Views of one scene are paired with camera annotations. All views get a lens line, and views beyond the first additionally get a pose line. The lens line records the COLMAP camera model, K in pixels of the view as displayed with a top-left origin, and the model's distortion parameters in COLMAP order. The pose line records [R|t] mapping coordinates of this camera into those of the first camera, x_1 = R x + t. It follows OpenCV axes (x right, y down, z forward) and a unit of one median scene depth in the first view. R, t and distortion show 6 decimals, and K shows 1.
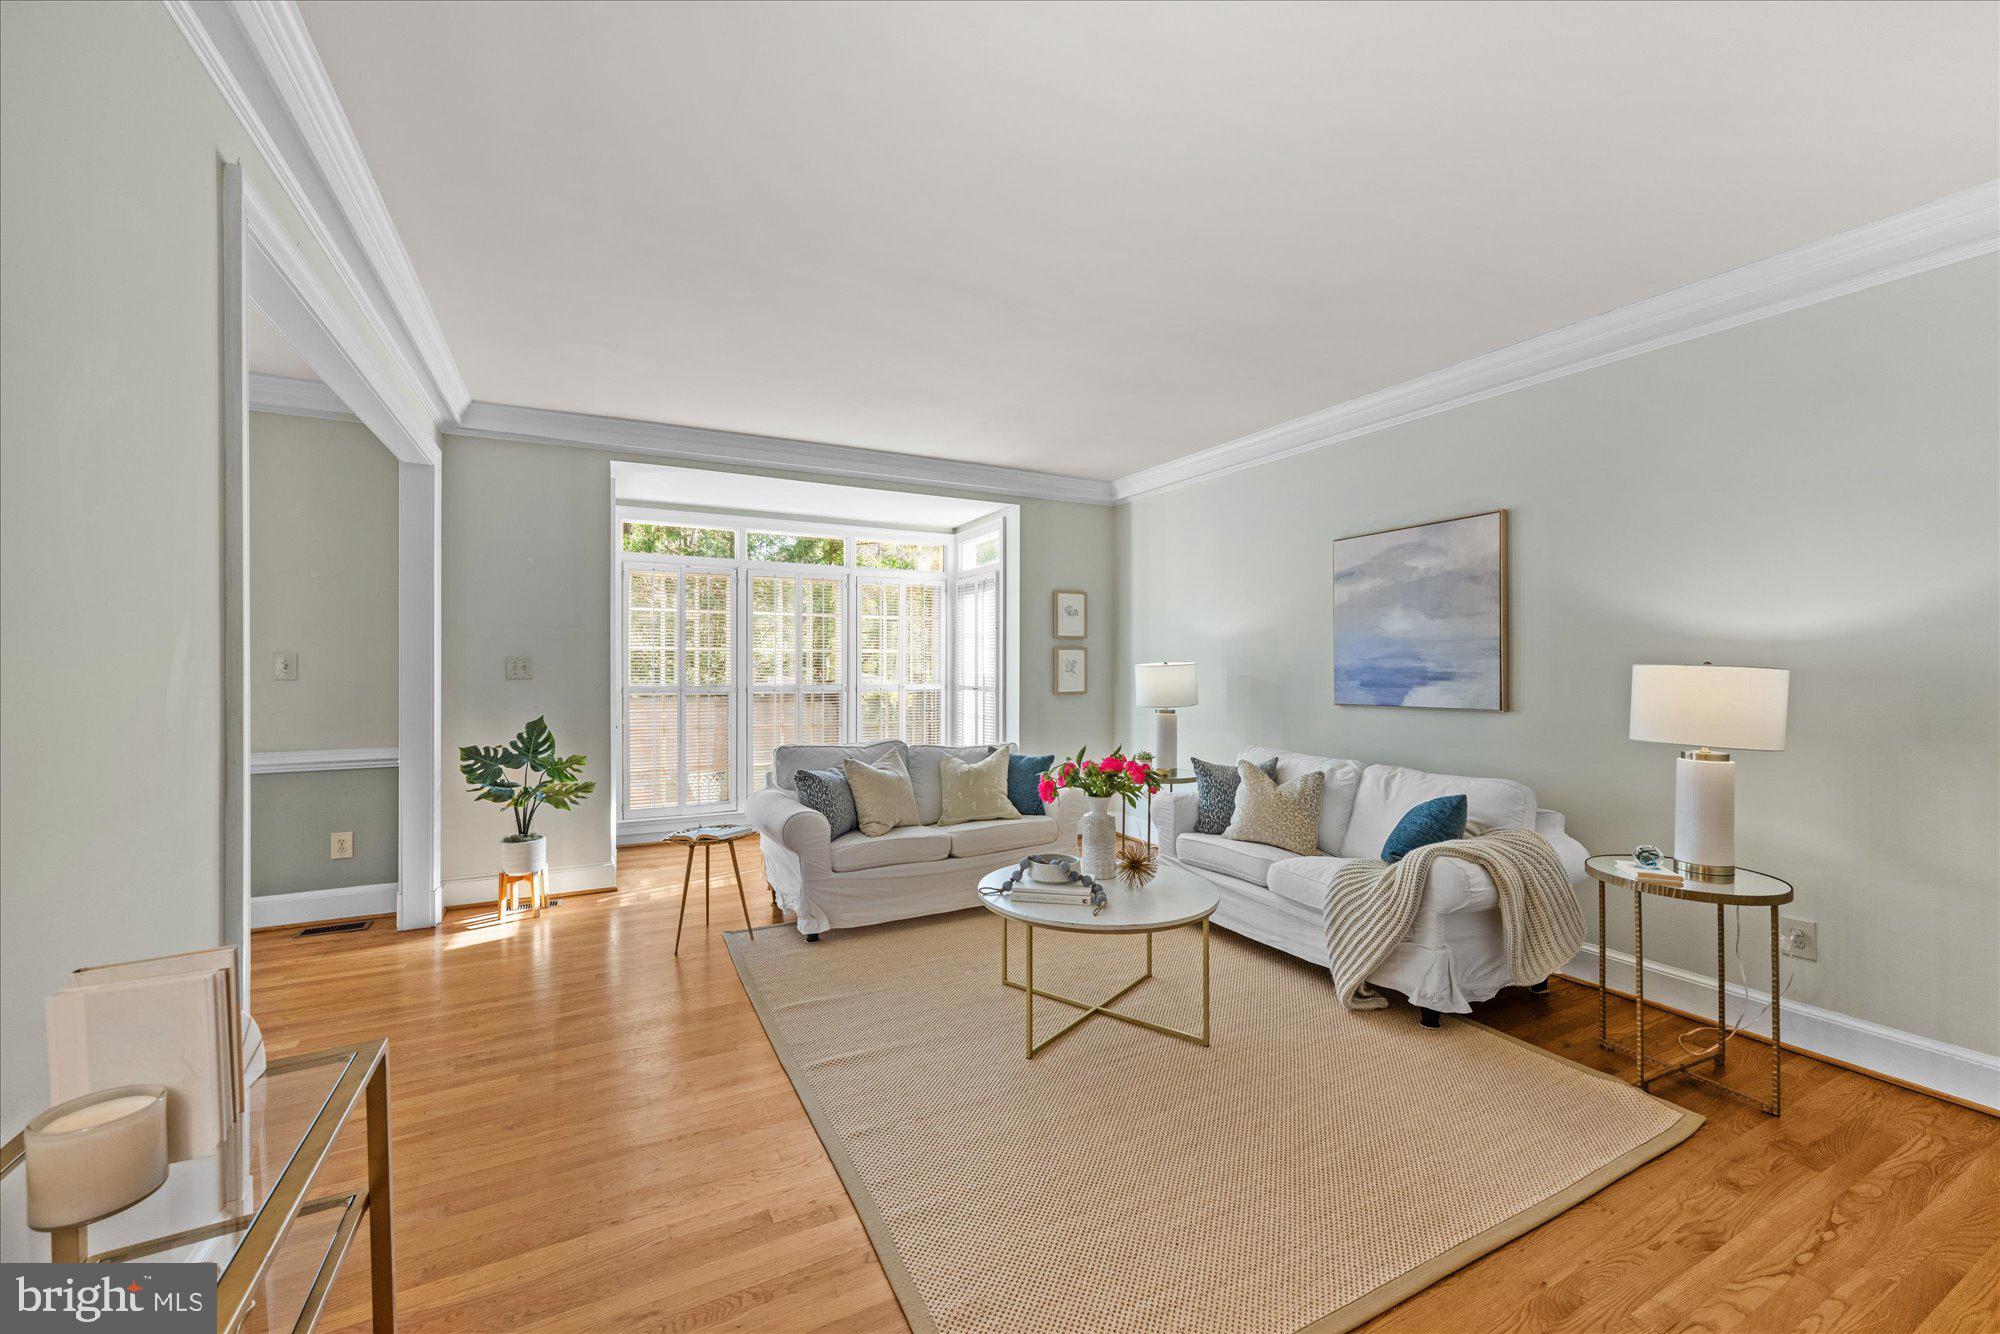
lens RADIAL K [[794.1, 0, 1003.9], [0, 794.1, 666.9], [0, 0, 1]] dist [0.000982, -0.000045]
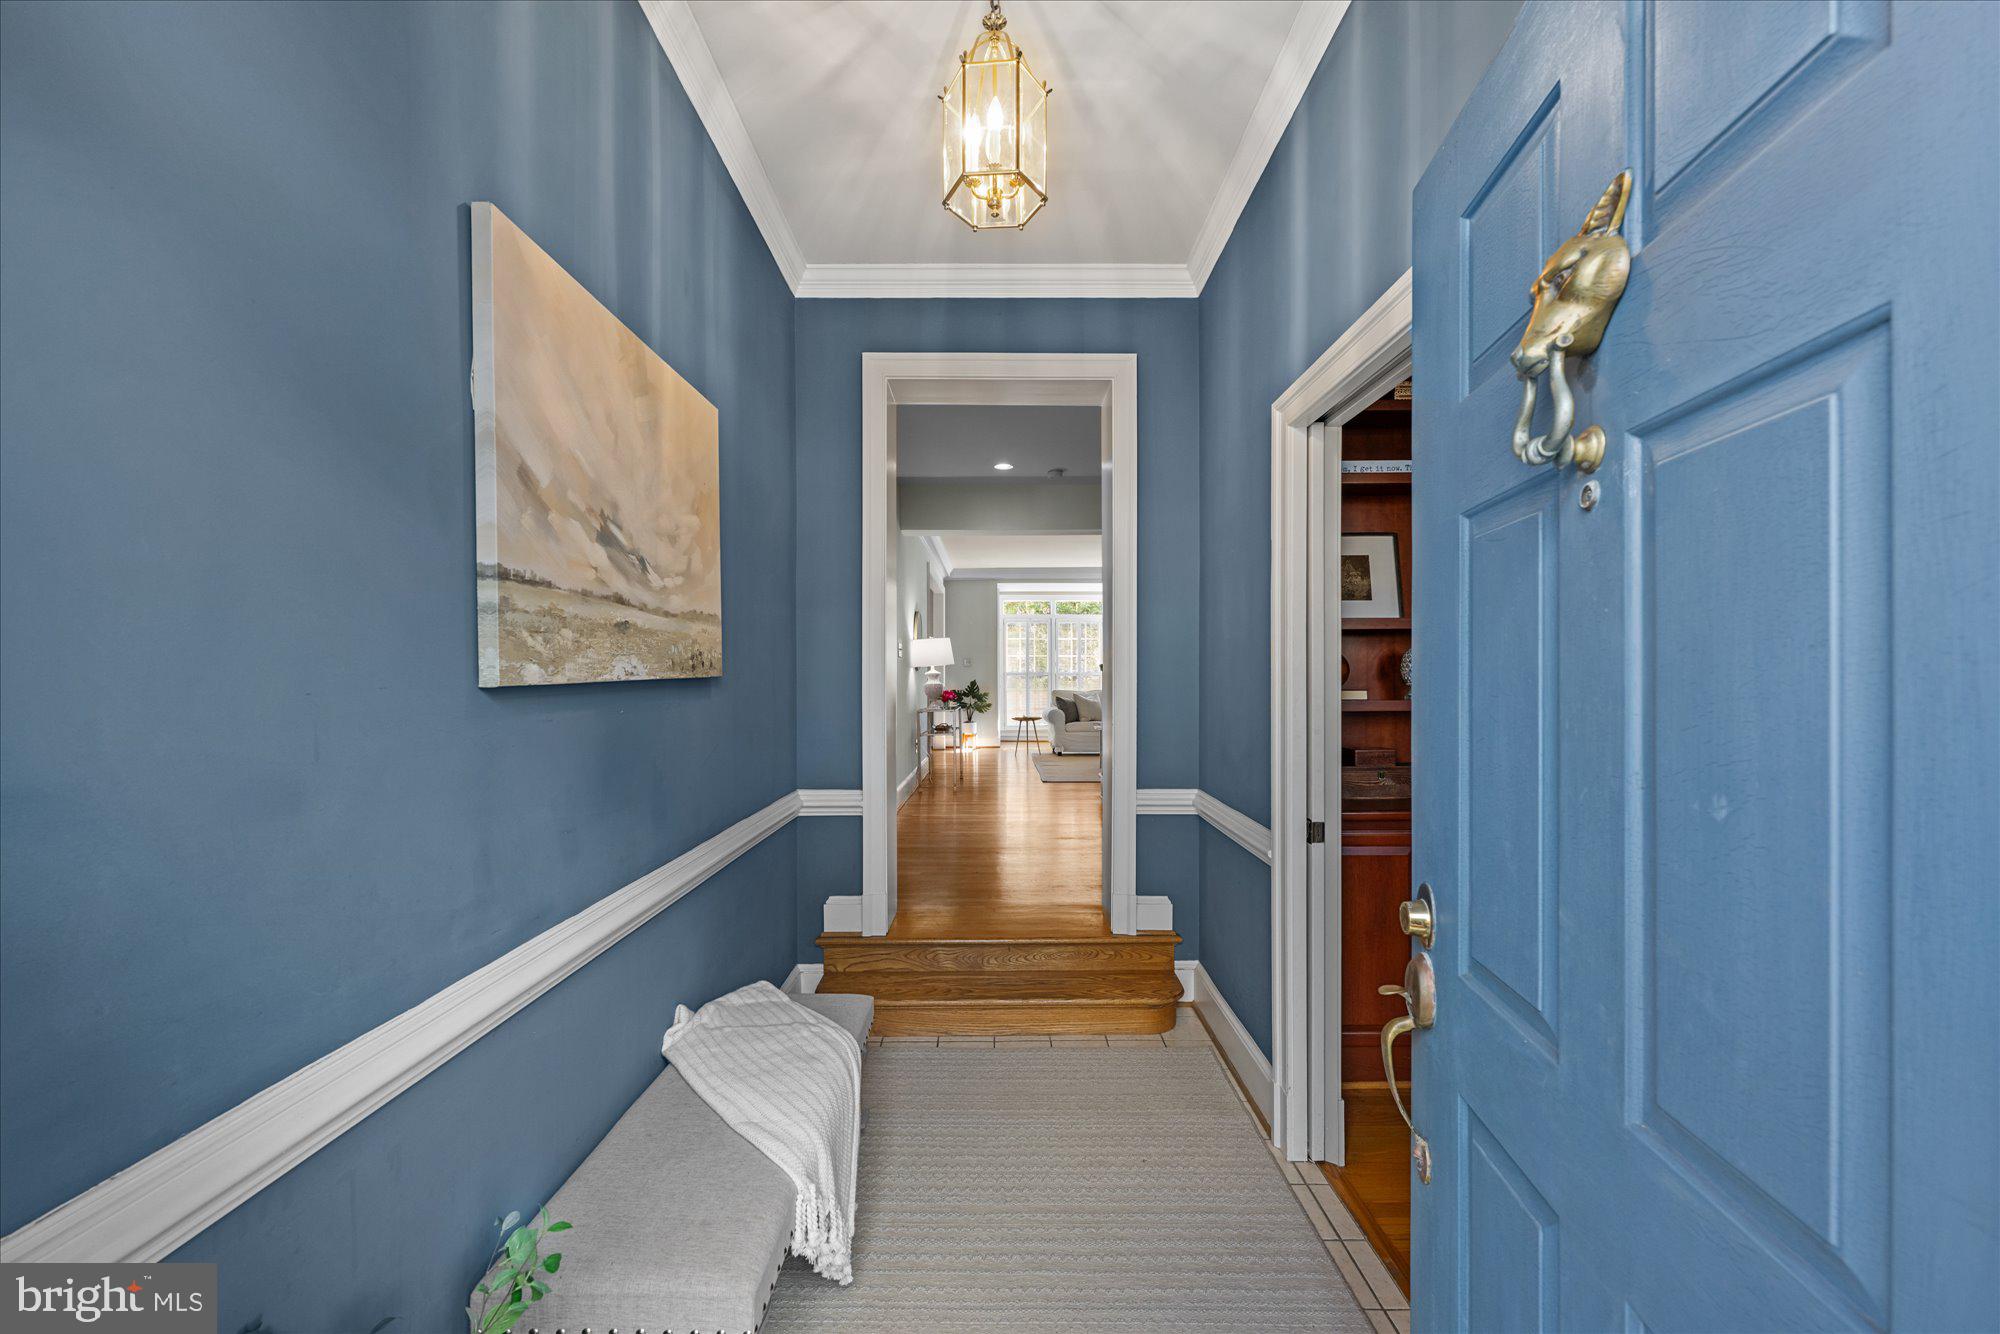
lens RADIAL K [[794.1, 0, 997.3], [0, 794.1, 669.1], [0, 0, 1]] dist [0.000982, -0.000045]
pose [[0.892794, -0.003446, -0.450452, 0.745371], [0.003871, 0.999993, 0.000021, 0.027469], [0.450449, -0.001762, 0.892800, -1.456662]]
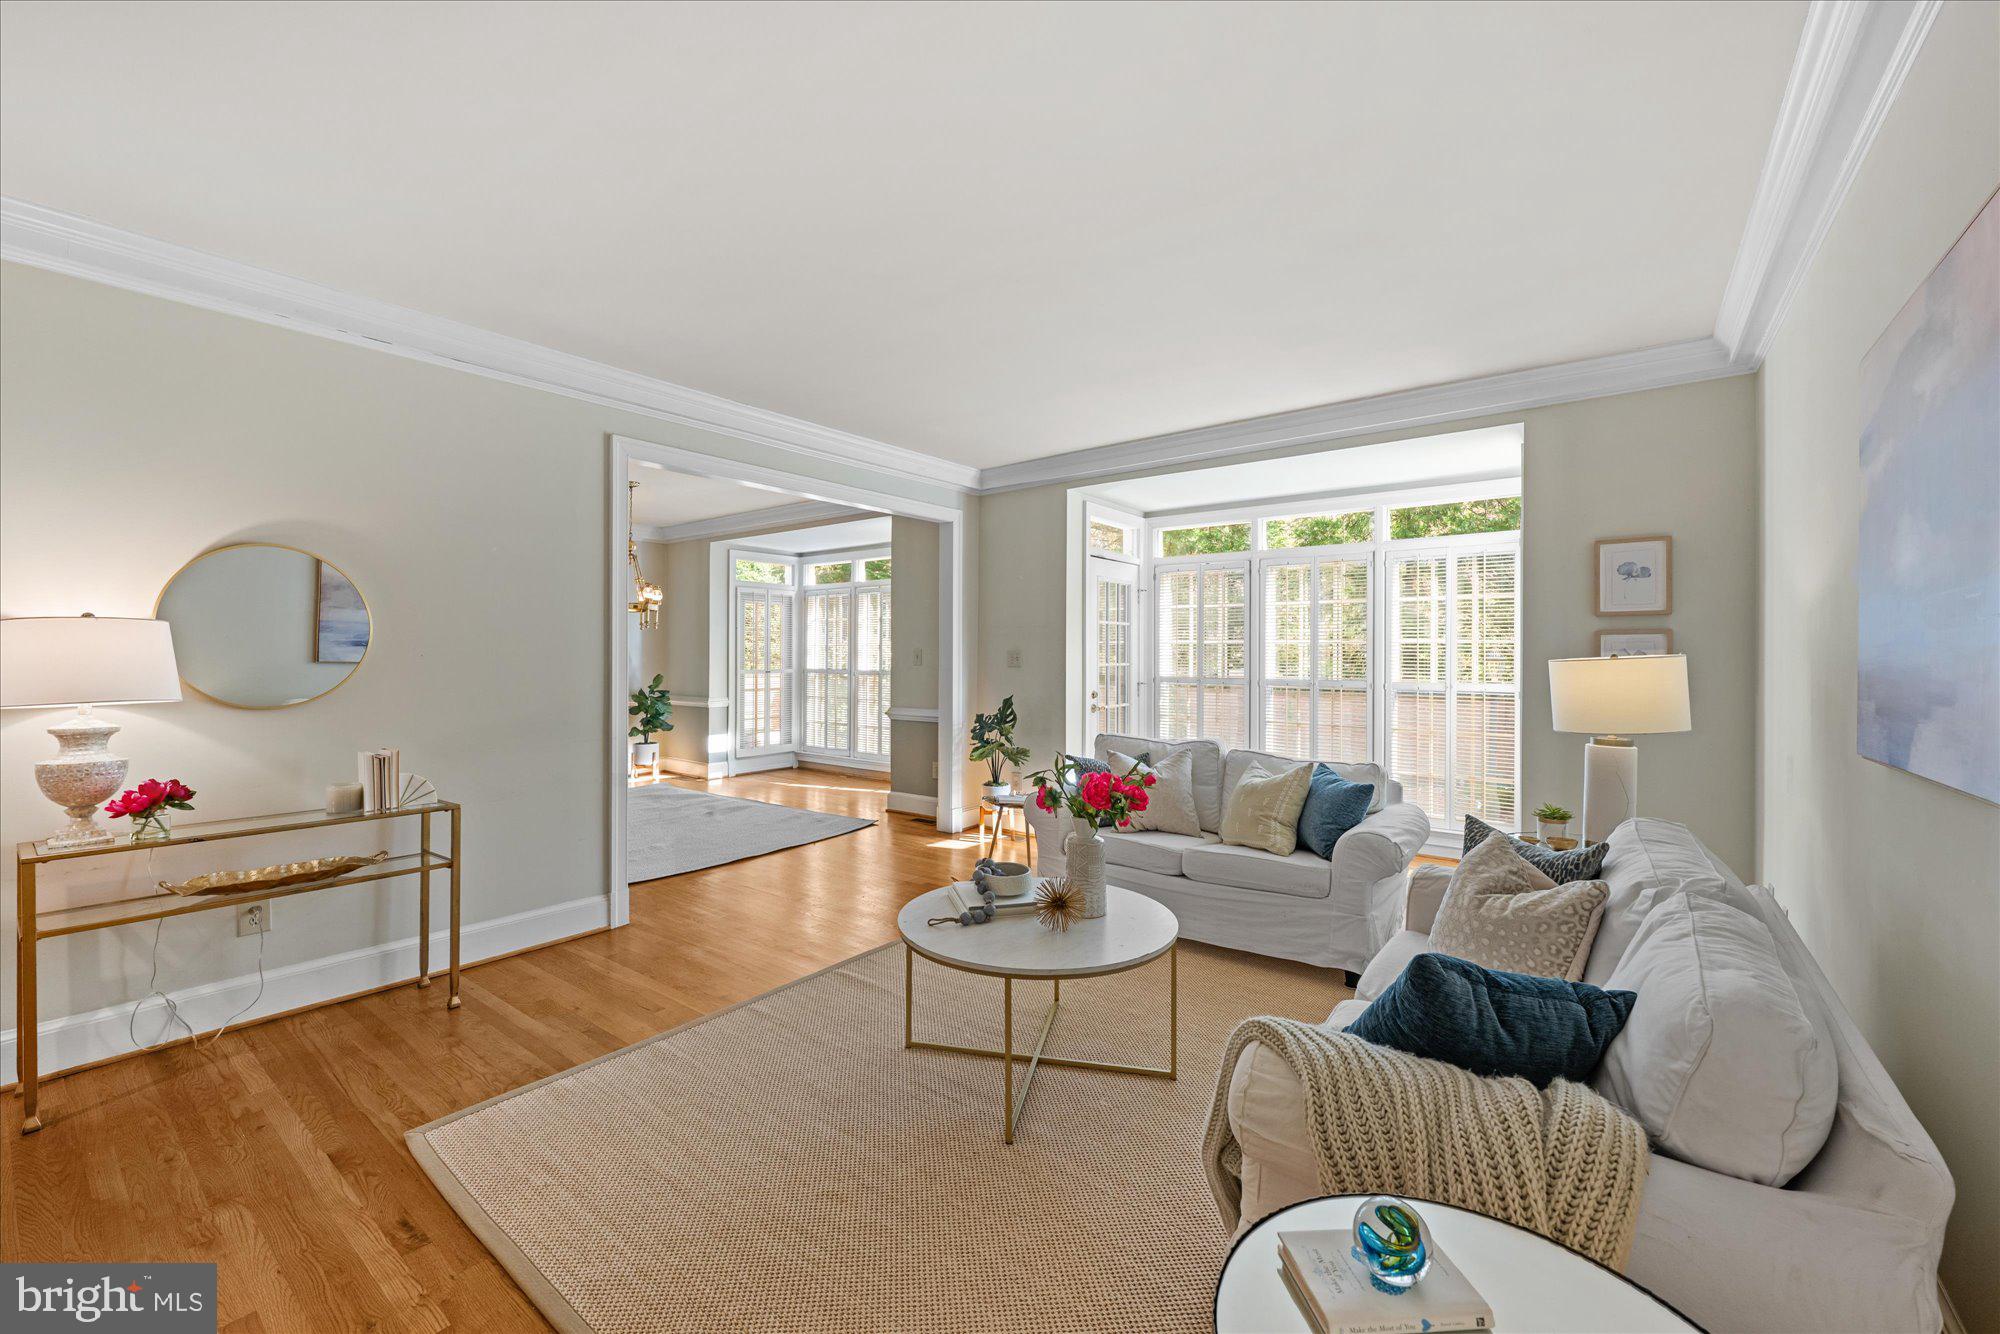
lens RADIAL K [[794.1, 0, 993.2], [0, 794.1, 659.7], [0, 0, 1]] dist [0.000982, -0.000045]
pose [[0.414161, 0.005799, -0.910185, 0.631223], [-0.005239, 0.999978, 0.003987, -0.002667], [0.910188, 0.003117, 0.414183, 0.432785]]
